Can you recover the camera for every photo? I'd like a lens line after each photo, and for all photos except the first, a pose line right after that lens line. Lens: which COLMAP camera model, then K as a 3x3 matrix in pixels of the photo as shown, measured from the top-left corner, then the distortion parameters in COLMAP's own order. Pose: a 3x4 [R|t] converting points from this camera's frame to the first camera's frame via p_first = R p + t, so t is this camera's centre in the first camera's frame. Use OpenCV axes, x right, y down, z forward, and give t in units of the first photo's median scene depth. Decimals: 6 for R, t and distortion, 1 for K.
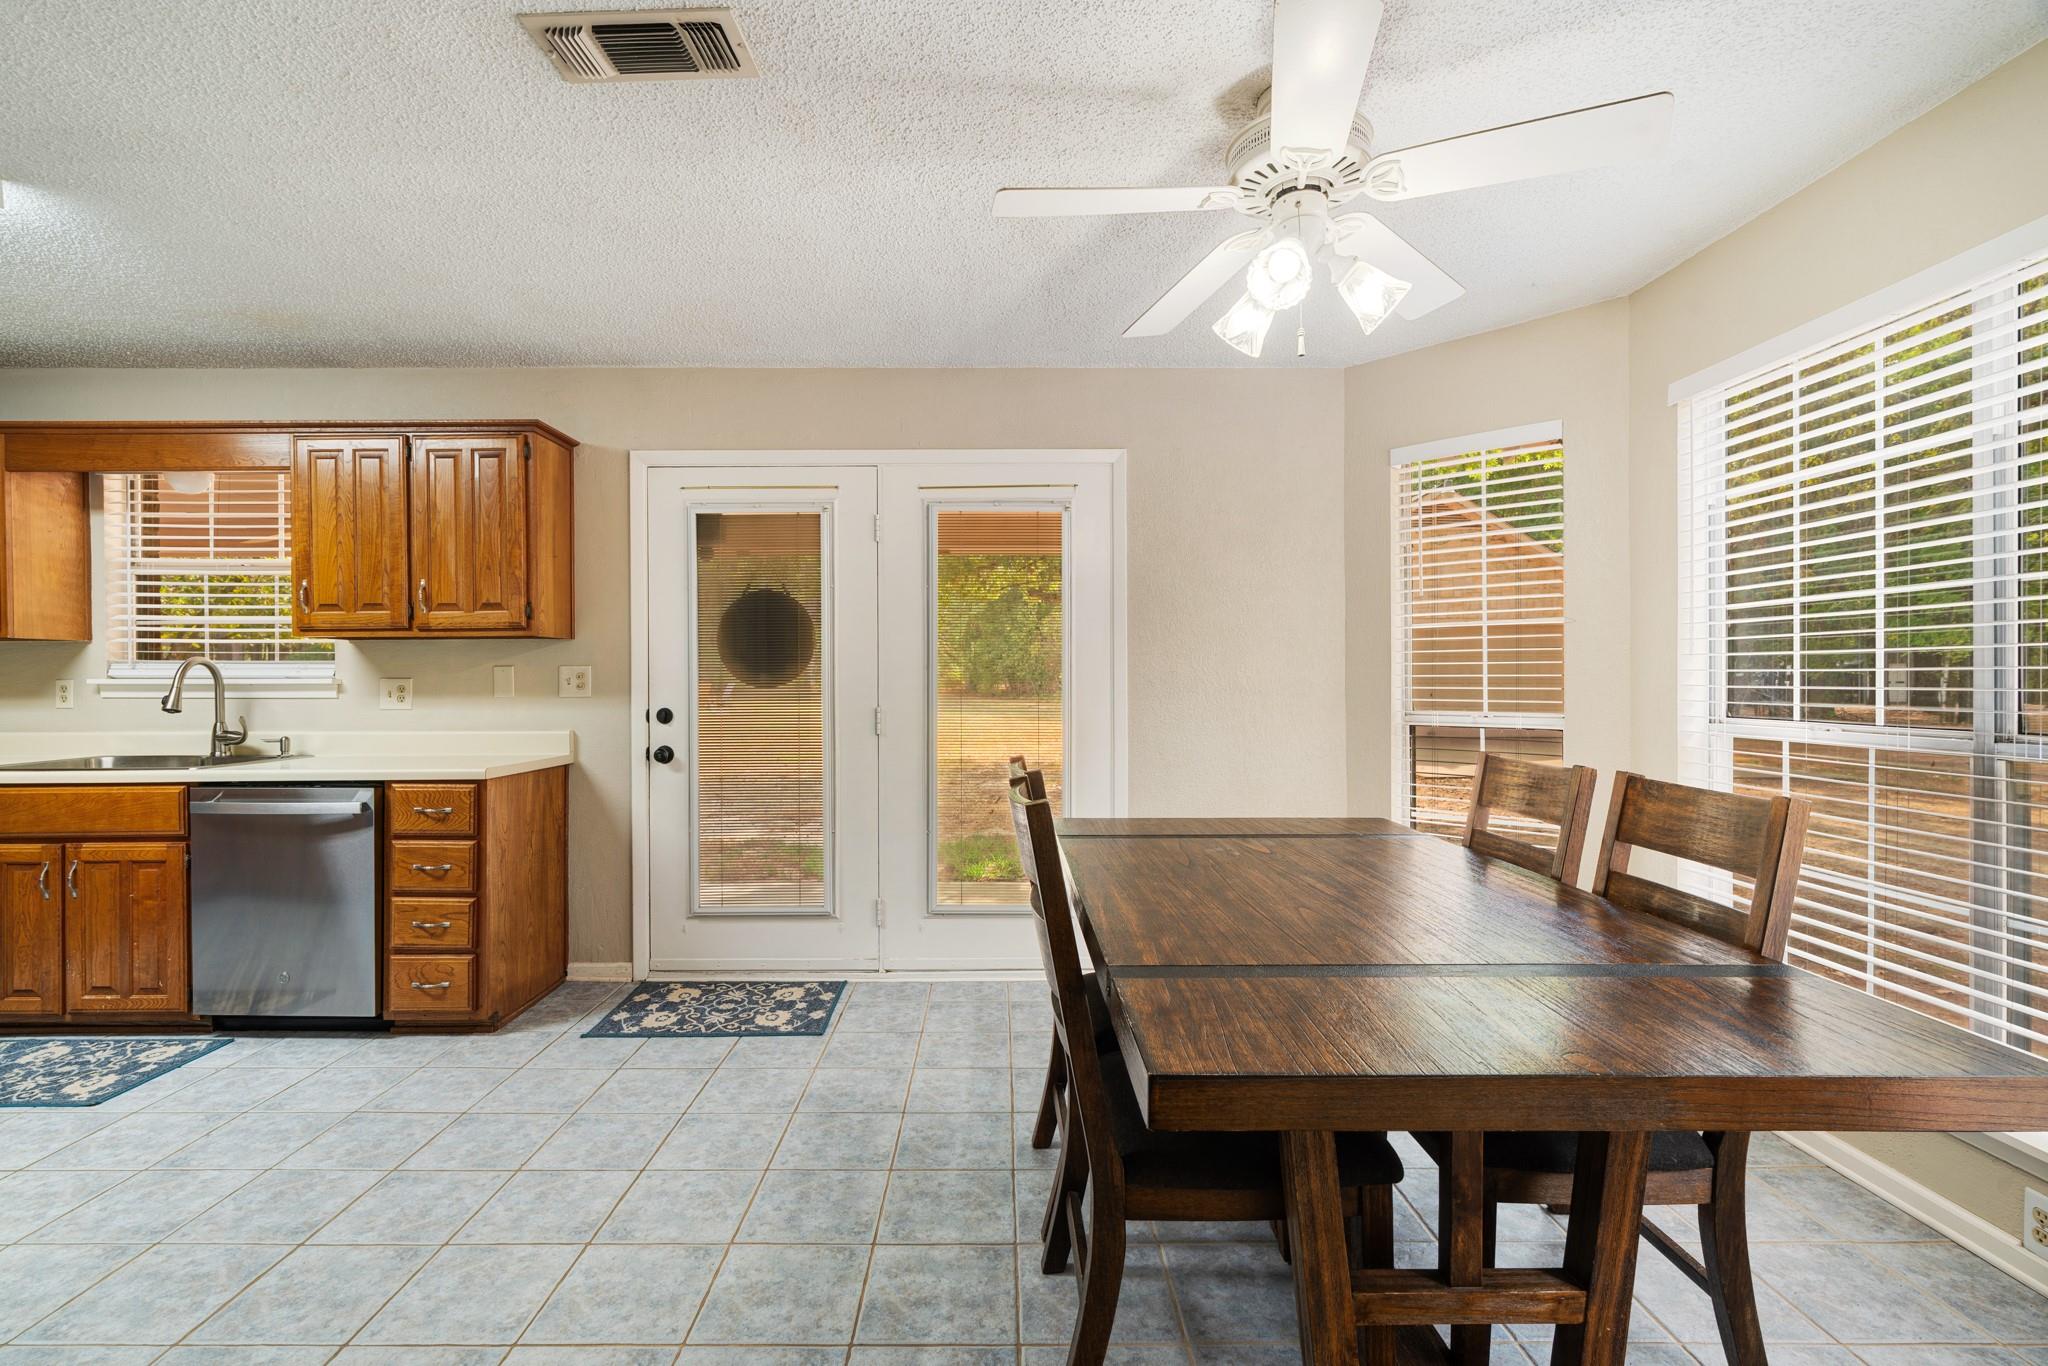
lens RADIAL K [[932.0, 0, 1016.3], [0, 932.0, 689.8], [0, 0, 1]] dist [0.000627, 0.000158]
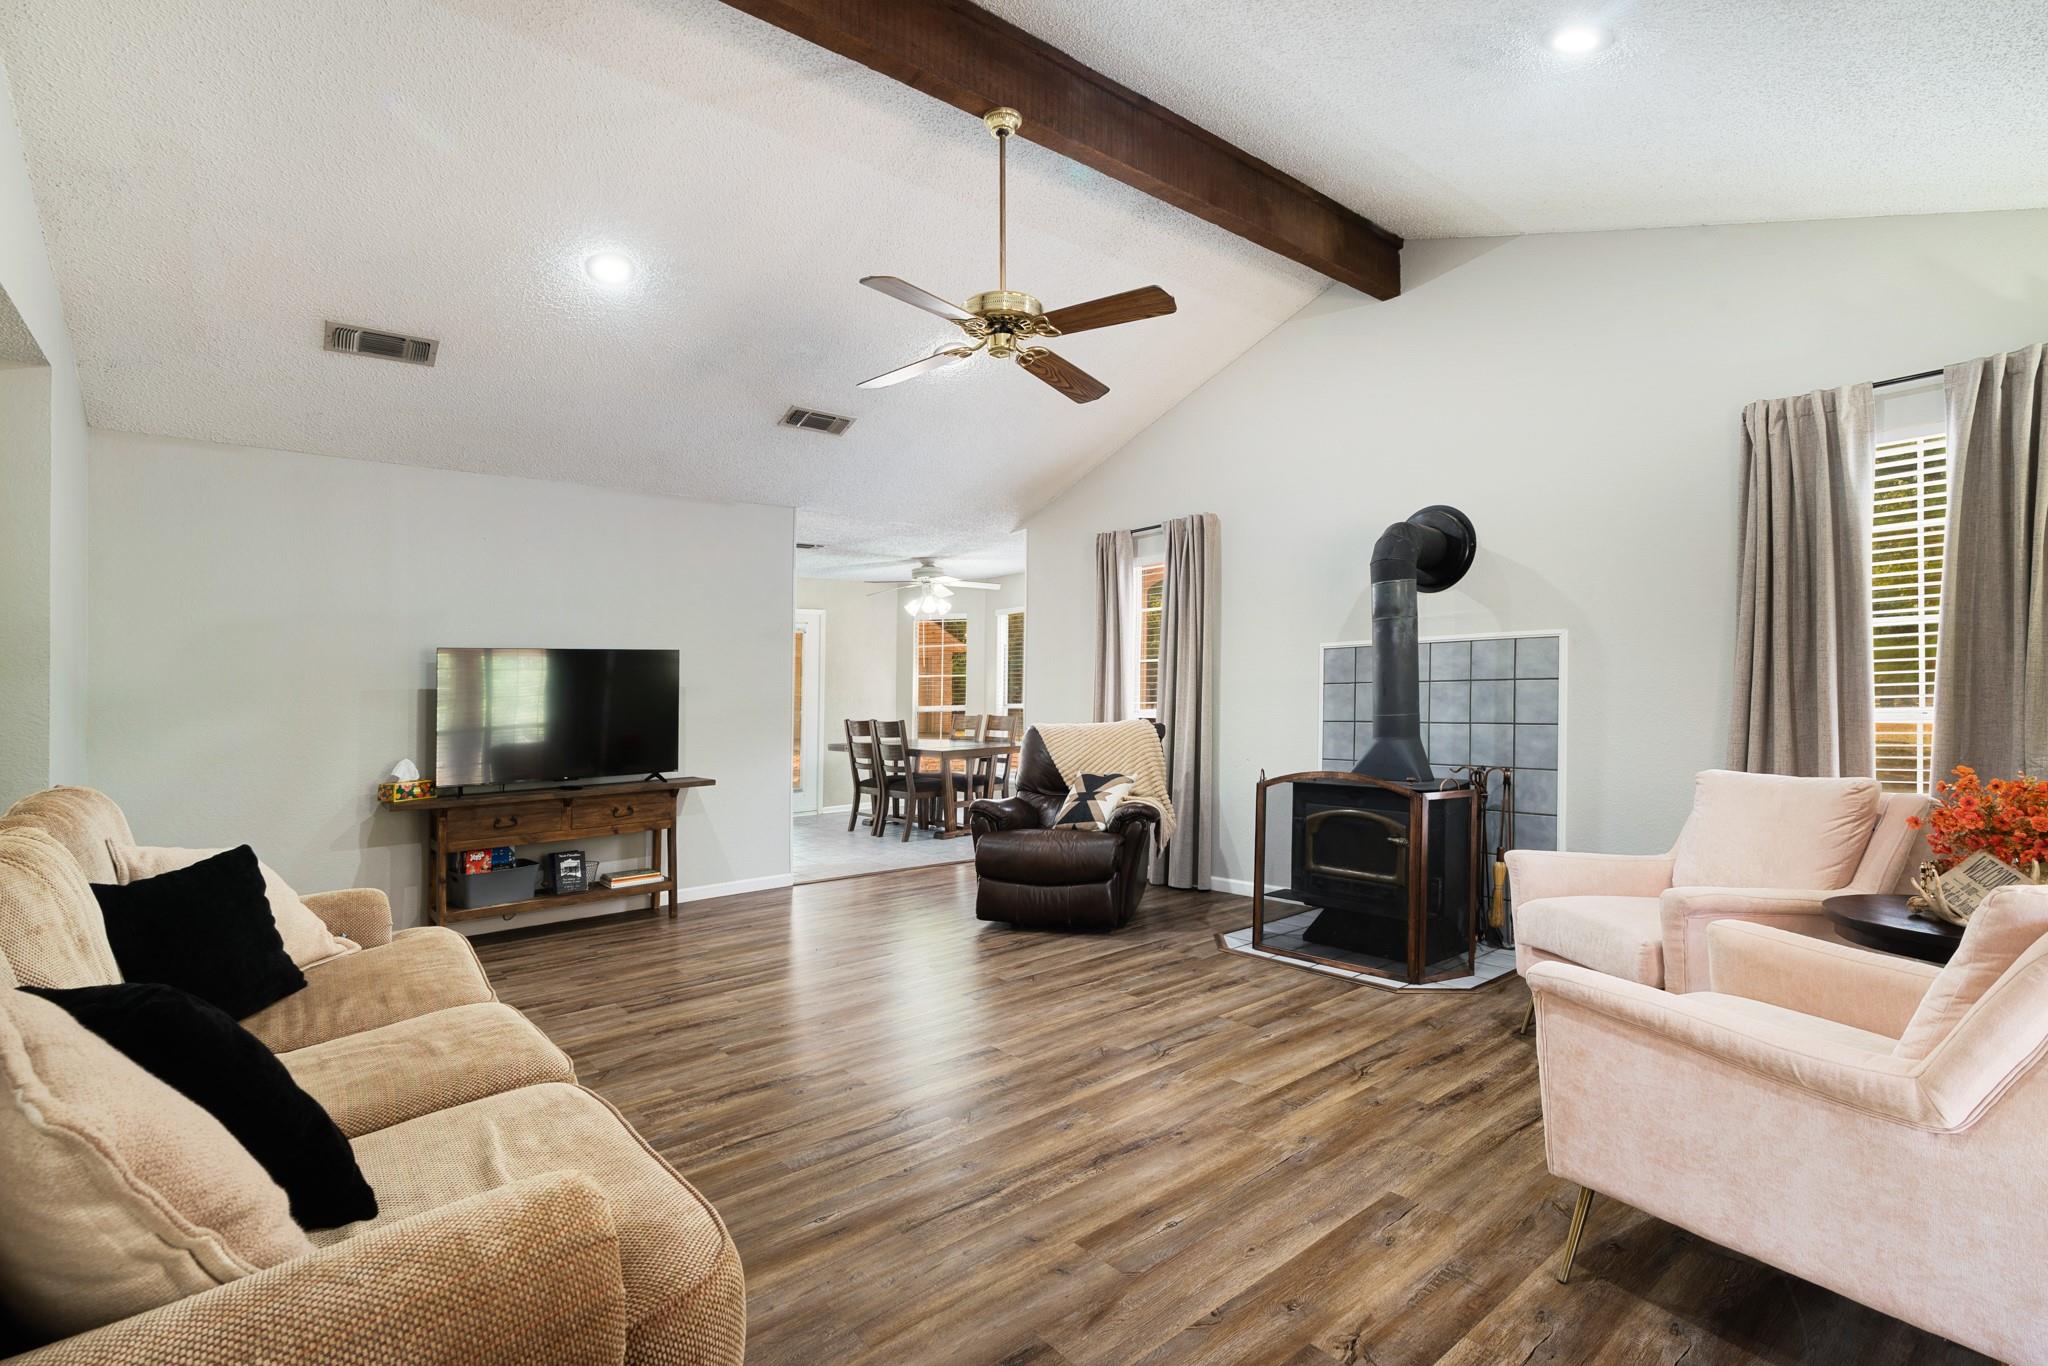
lens RADIAL K [[932.0, 0, 1026.9], [0, 932.0, 679.4], [0, 0, 1]] dist [0.000627, 0.000158]
pose [[0.795030, -0.000677, 0.606570, -1.048635], [0.001562, 0.999998, -0.000932, -0.042870], [-0.606568, 0.001688, 0.795030, -1.463361]]
